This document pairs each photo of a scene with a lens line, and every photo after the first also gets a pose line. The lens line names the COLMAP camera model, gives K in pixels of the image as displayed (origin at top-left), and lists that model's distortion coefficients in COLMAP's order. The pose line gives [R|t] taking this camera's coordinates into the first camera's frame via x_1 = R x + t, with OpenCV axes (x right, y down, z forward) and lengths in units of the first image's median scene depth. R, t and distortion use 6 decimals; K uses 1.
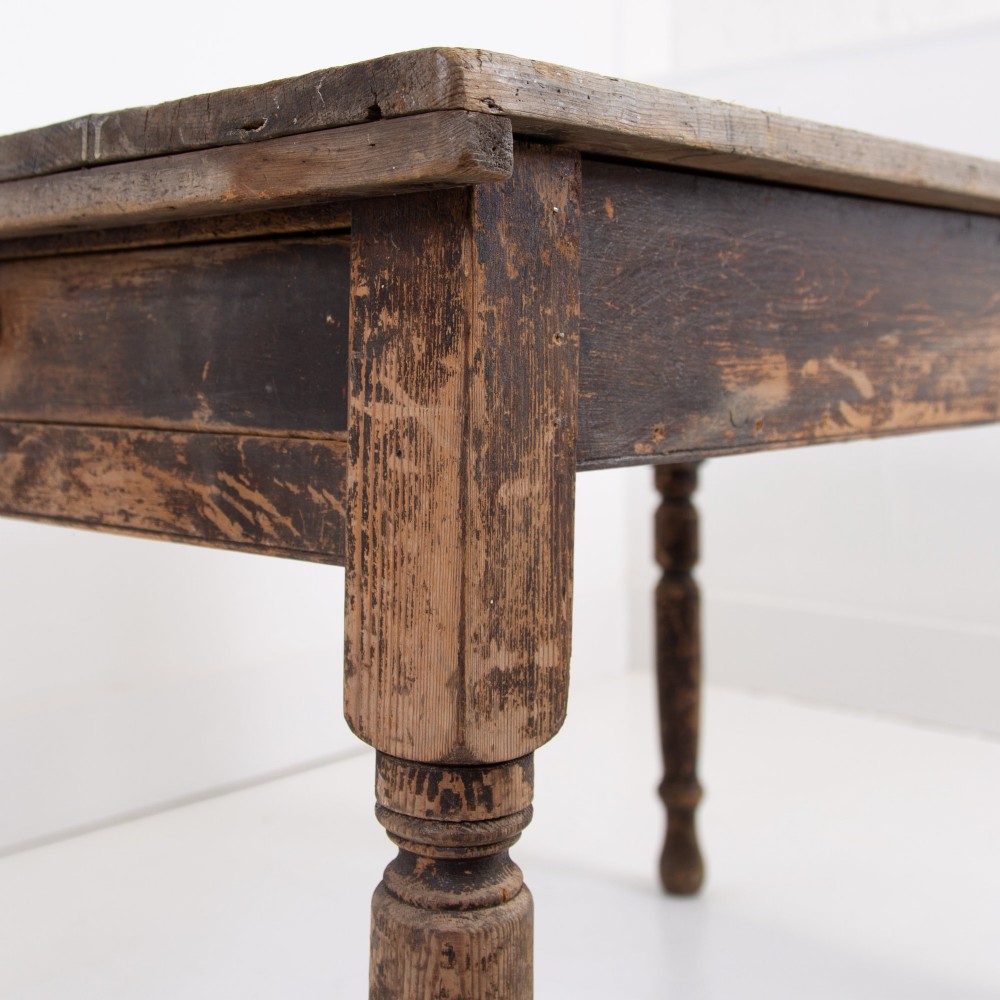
lens RADIAL K [[1446.4, 0, 461.9], [0, 1446.4, 340.2], [0, 0, 1]] dist [0.009573, -0.013832]
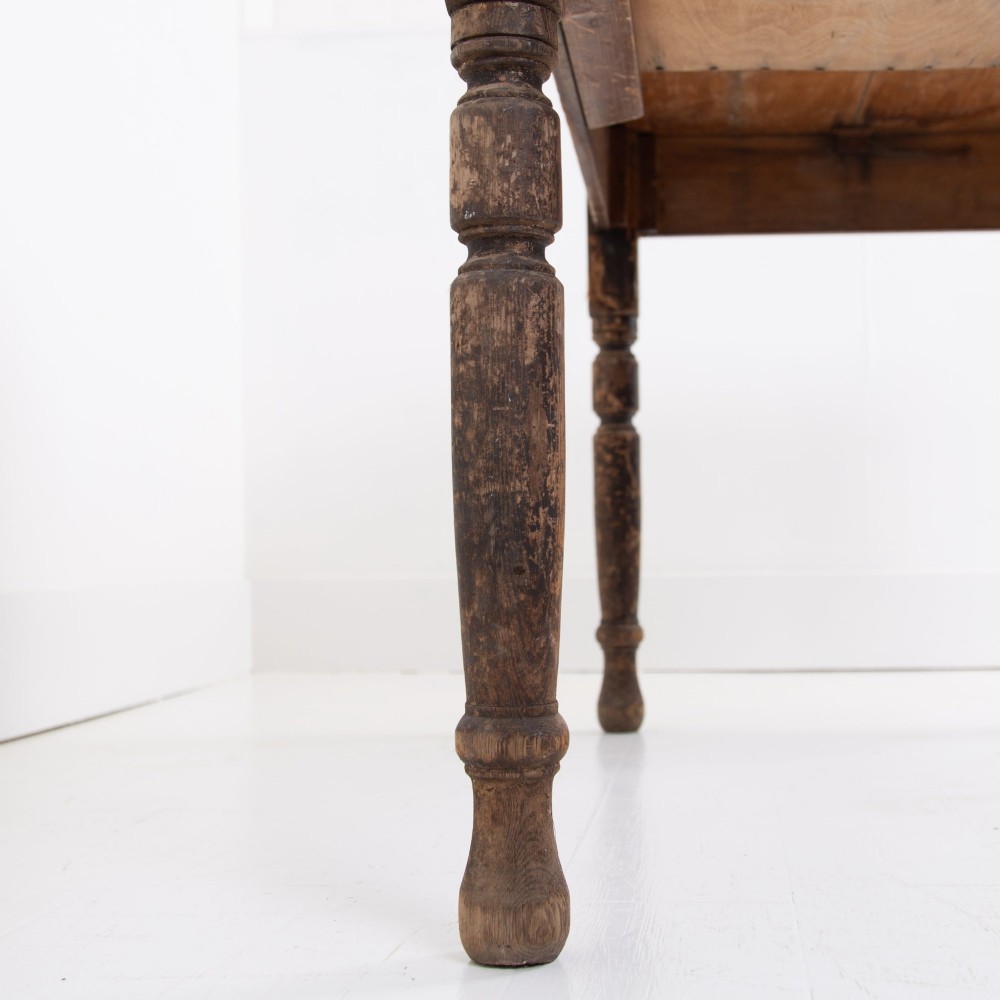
lens RADIAL K [[1528.6, 0, 670.7], [0, 1528.6, 582.1], [0, 0, 1]] dist [-0.009325, -0.023931]
pose [[0.748355, -0.014980, 0.663129, -1.630546], [0.005556, 0.999851, 0.016316, 0.778732], [-0.663275, -0.008526, 0.748327, 0.486496]]
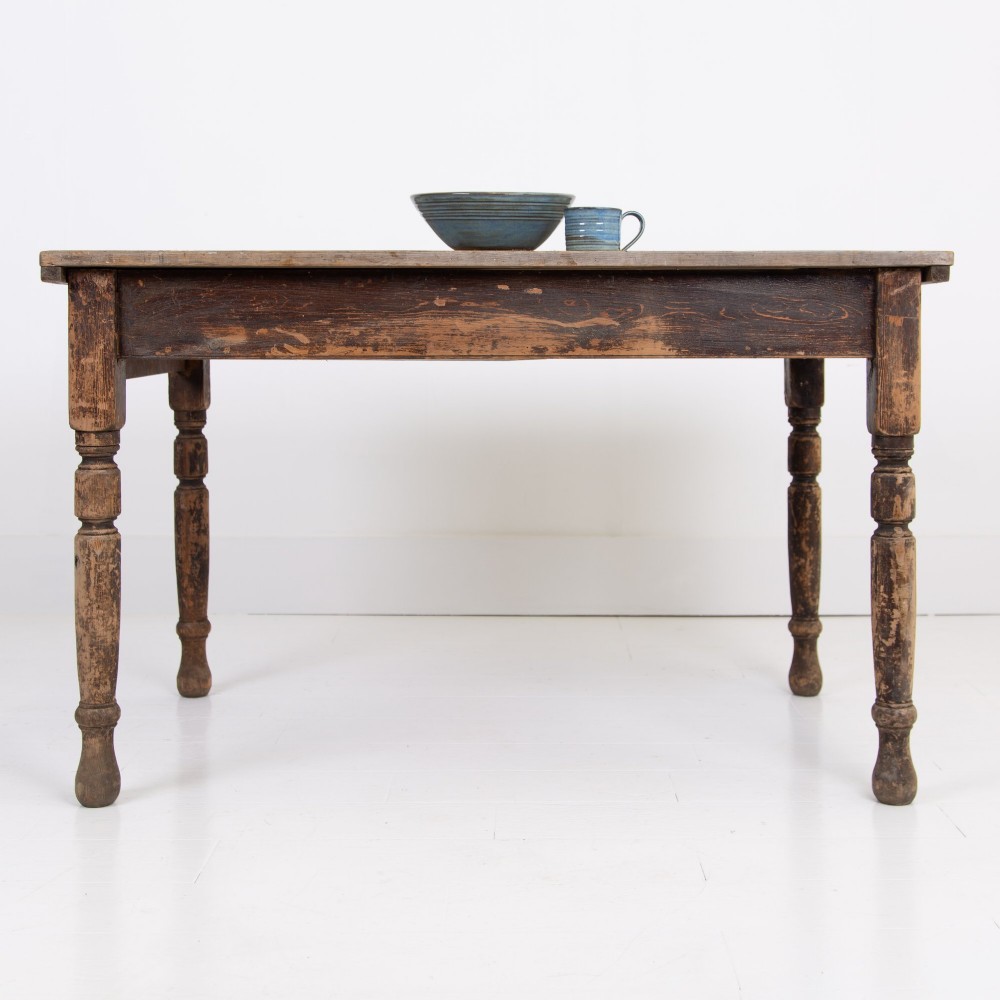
lens RADIAL K [[1561.5, 0, 527.2], [0, 1561.5, 402.0], [0, 0, 1]] dist [0.029415, 0.096761]
pose [[0.688795, 0.044271, -0.723603, 3.346505], [-0.002078, 0.998250, 0.059097, -0.029612], [0.724953, -0.039202, 0.687681, -0.876983]]
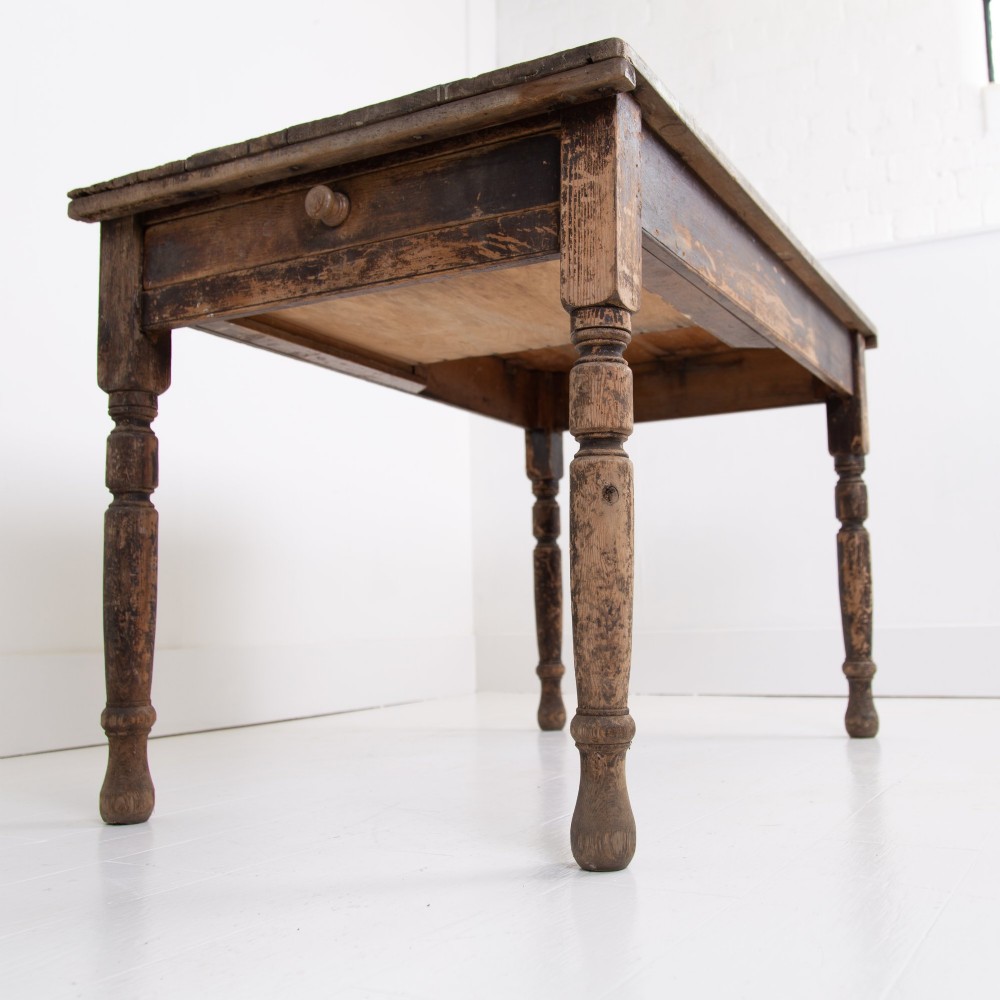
lens RADIAL K [[1094.9, 0, 565.3], [0, 1094.9, 496.3], [0, 0, 1]] dist [-0.002990, -0.000079]
pose [[0.961995, 0.014750, 0.272667, -0.554119], [0.015708, 0.993897, -0.109186, 0.756047], [-0.272614, 0.109320, 0.955893, -0.774121]]
